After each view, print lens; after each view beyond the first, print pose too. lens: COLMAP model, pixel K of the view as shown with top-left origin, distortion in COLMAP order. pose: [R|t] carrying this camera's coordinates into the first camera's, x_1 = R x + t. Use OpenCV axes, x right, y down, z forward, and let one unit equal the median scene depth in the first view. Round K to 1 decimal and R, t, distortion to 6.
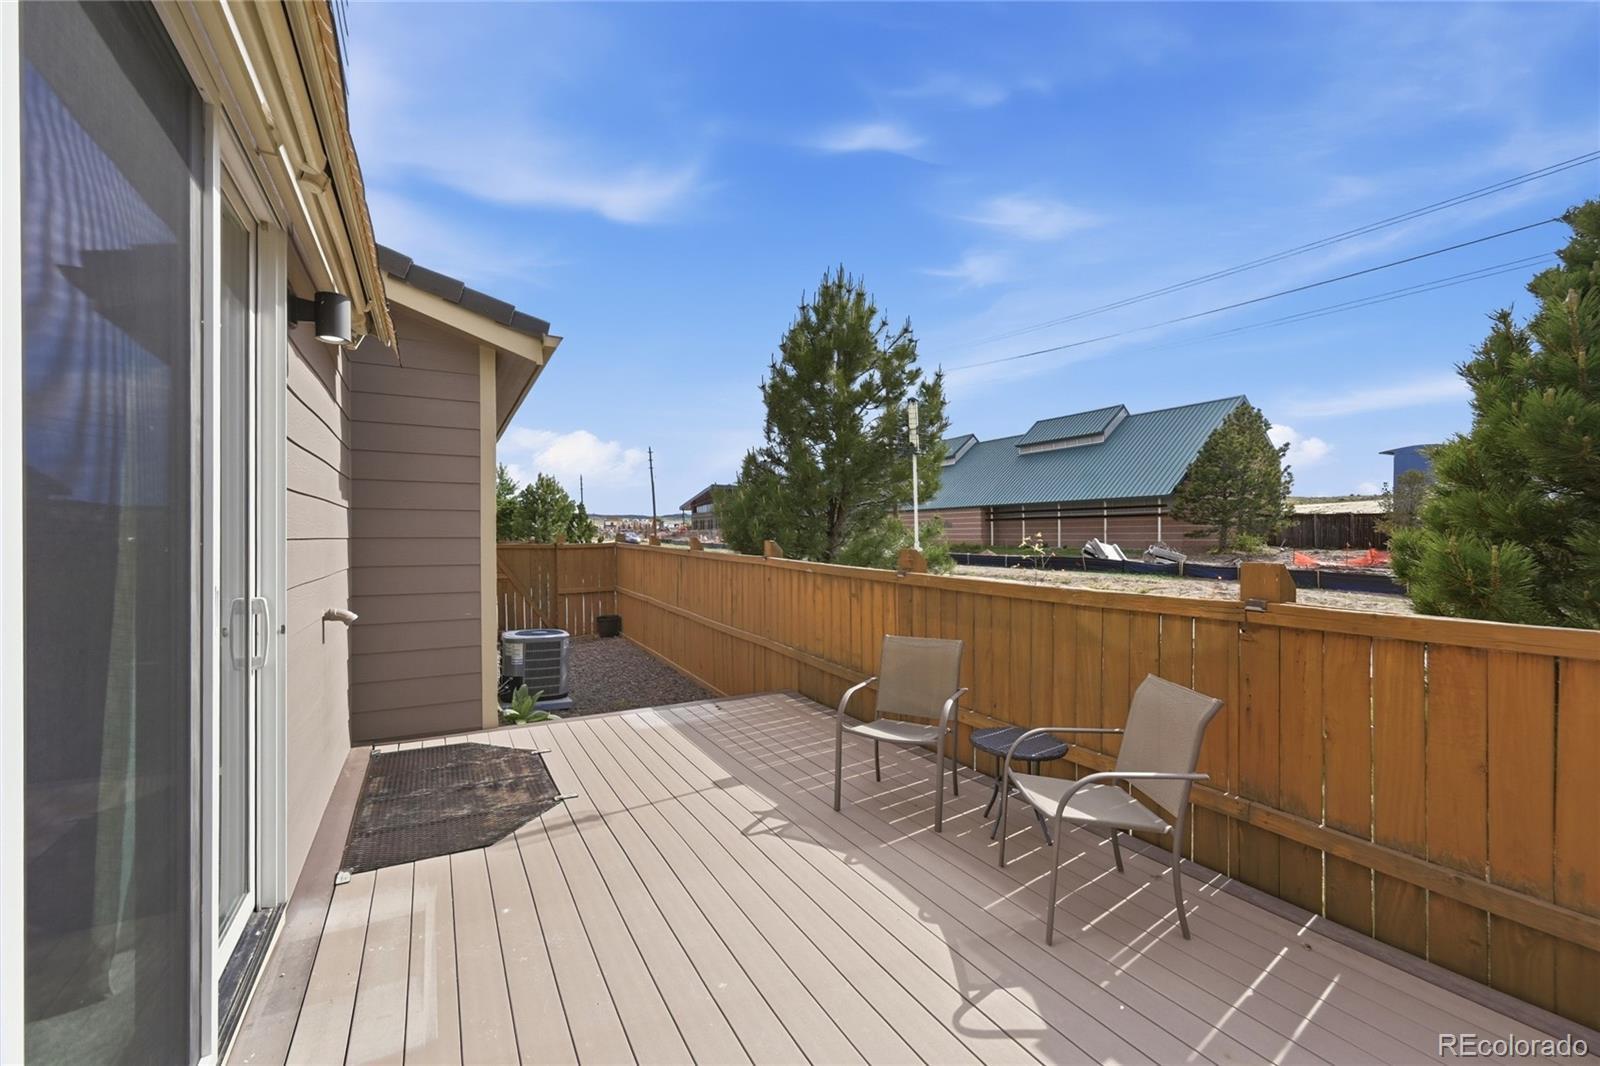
lens RADIAL K [[636.7, 0, 790.5], [0, 636.7, 535.9], [0, 0, 1]] dist [-0.002149, 0.000939]
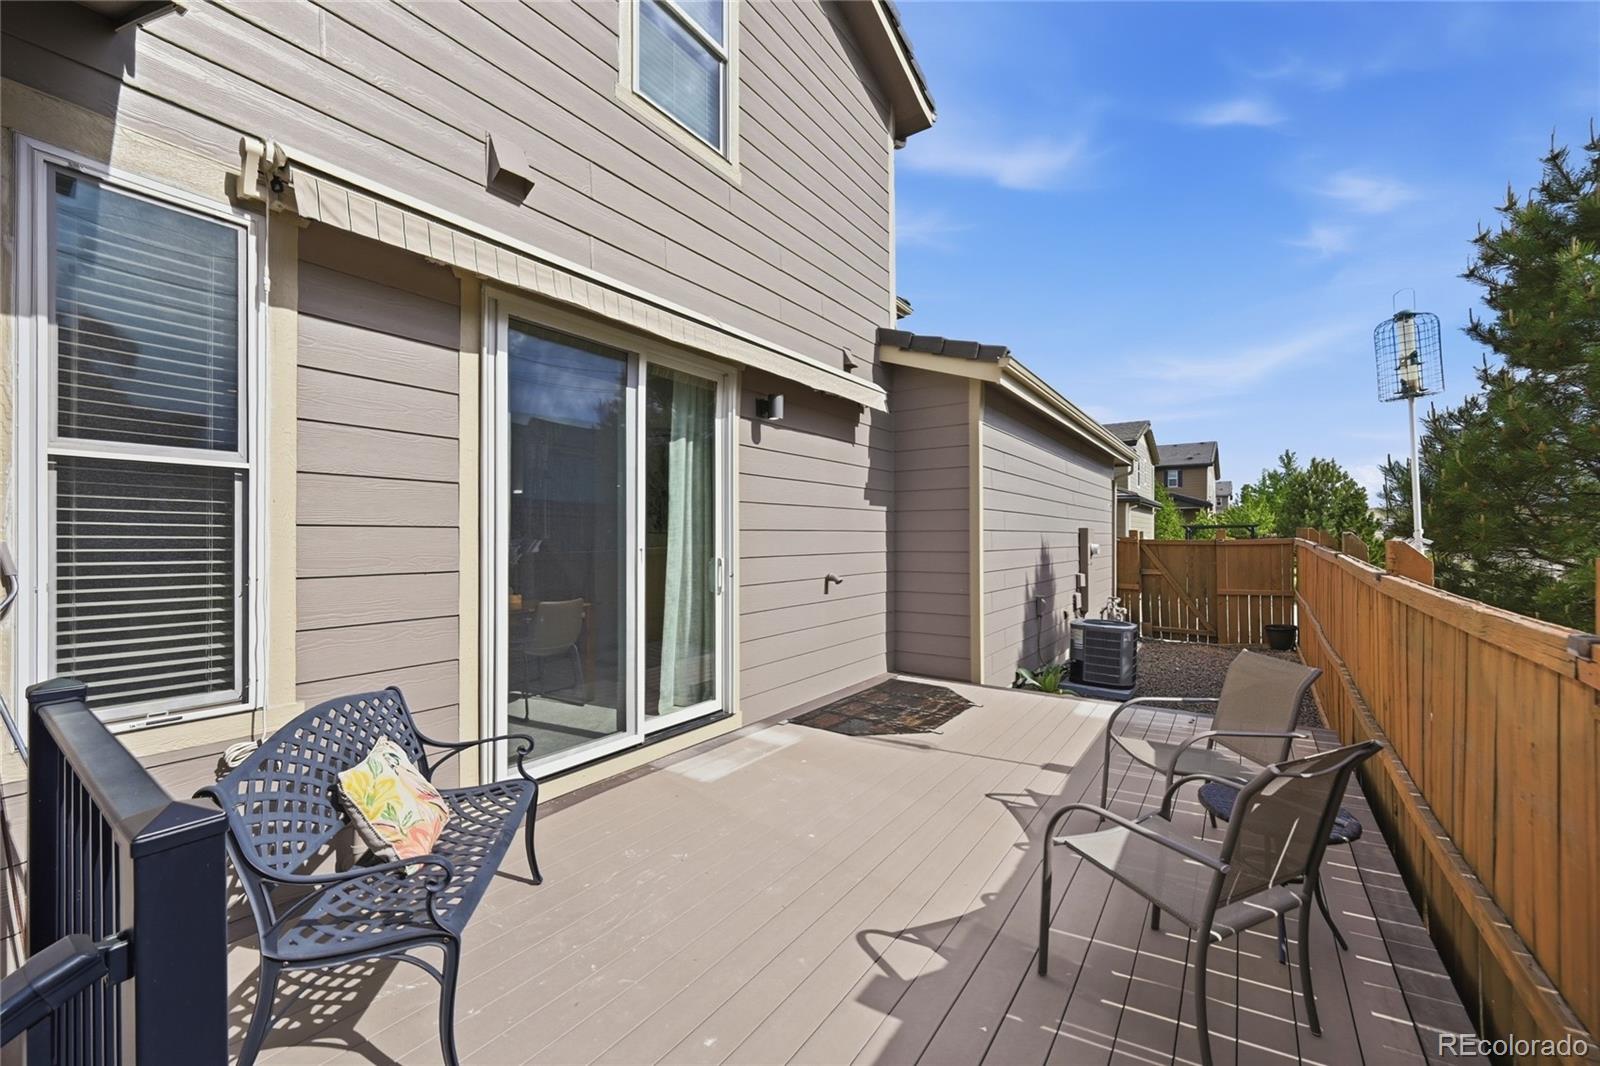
lens RADIAL K [[636.7, 0, 799.9], [0, 636.7, 531.9], [0, 0, 1]] dist [-0.002149, 0.000939]
pose [[0.432985, -0.012381, -0.901316, 0.654981], [0.007956, 0.999919, -0.009913, 0.018808], [0.901366, -0.002879, 0.433049, 0.195071]]
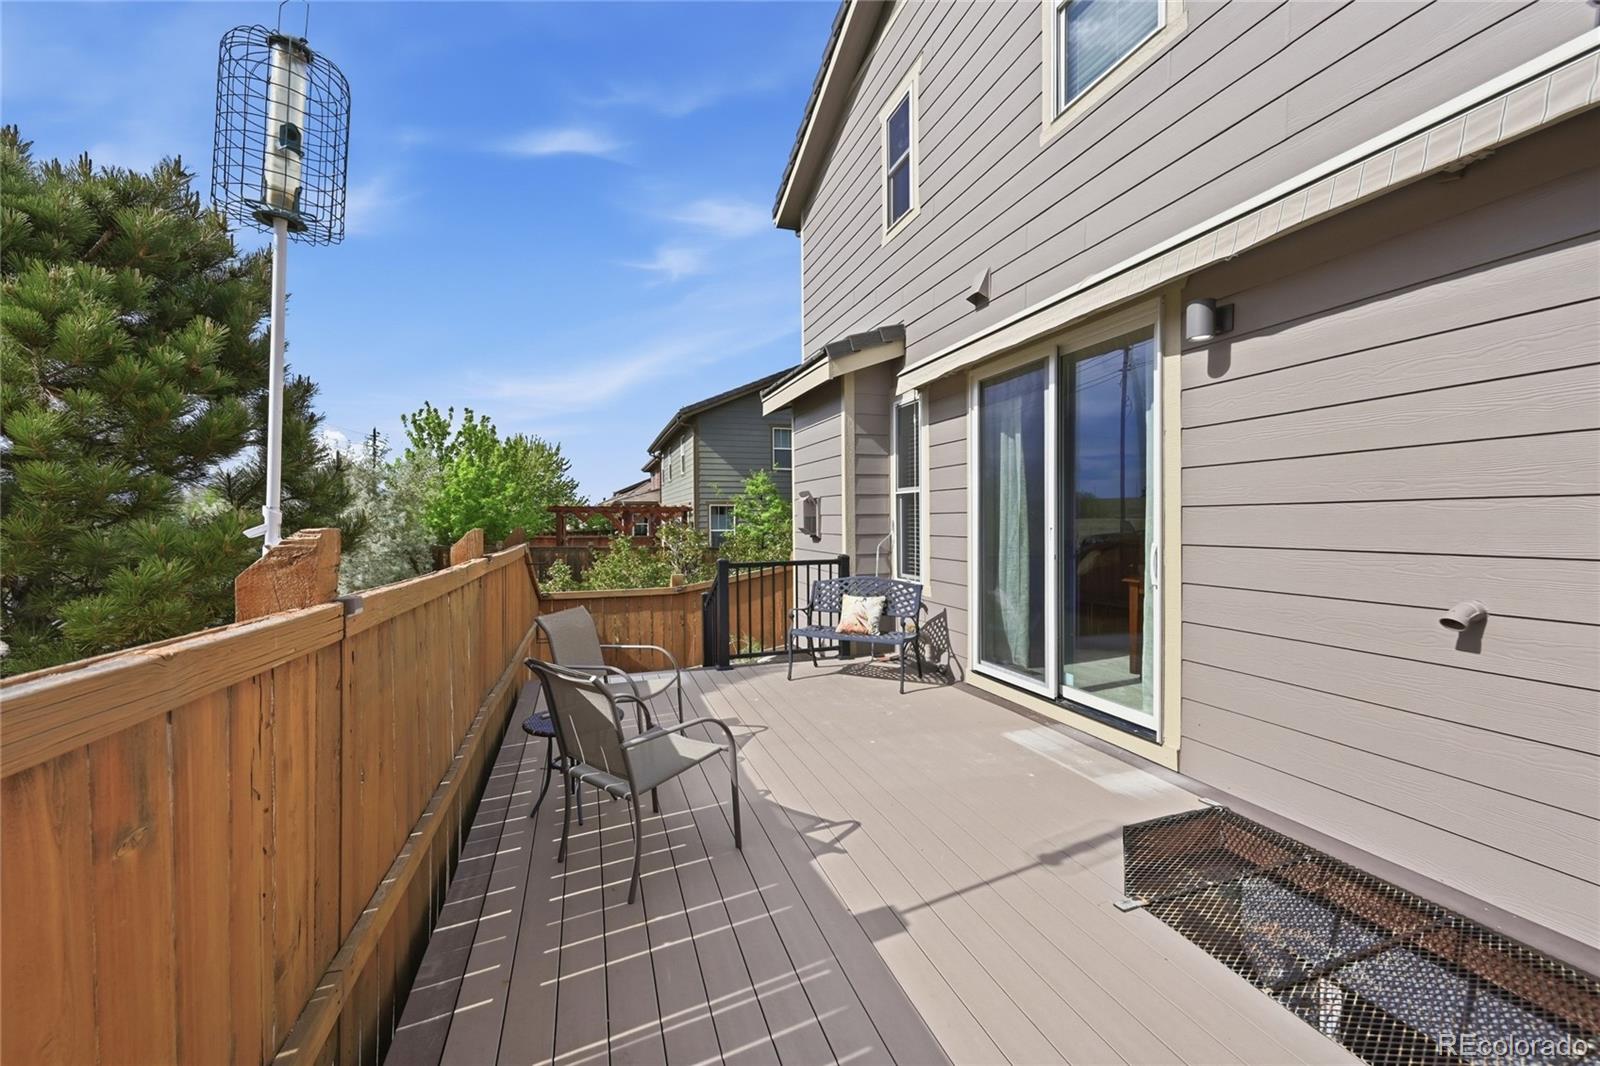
lens RADIAL K [[636.7, 0, 801.7], [0, 636.7, 528.7], [0, 0, 1]] dist [-0.002149, 0.000939]
pose [[-0.983029, -0.002829, 0.183430, -0.135236], [-0.001412, 0.999968, 0.007854, 0.026730], [-0.183447, 0.007462, -0.983001, 1.609196]]
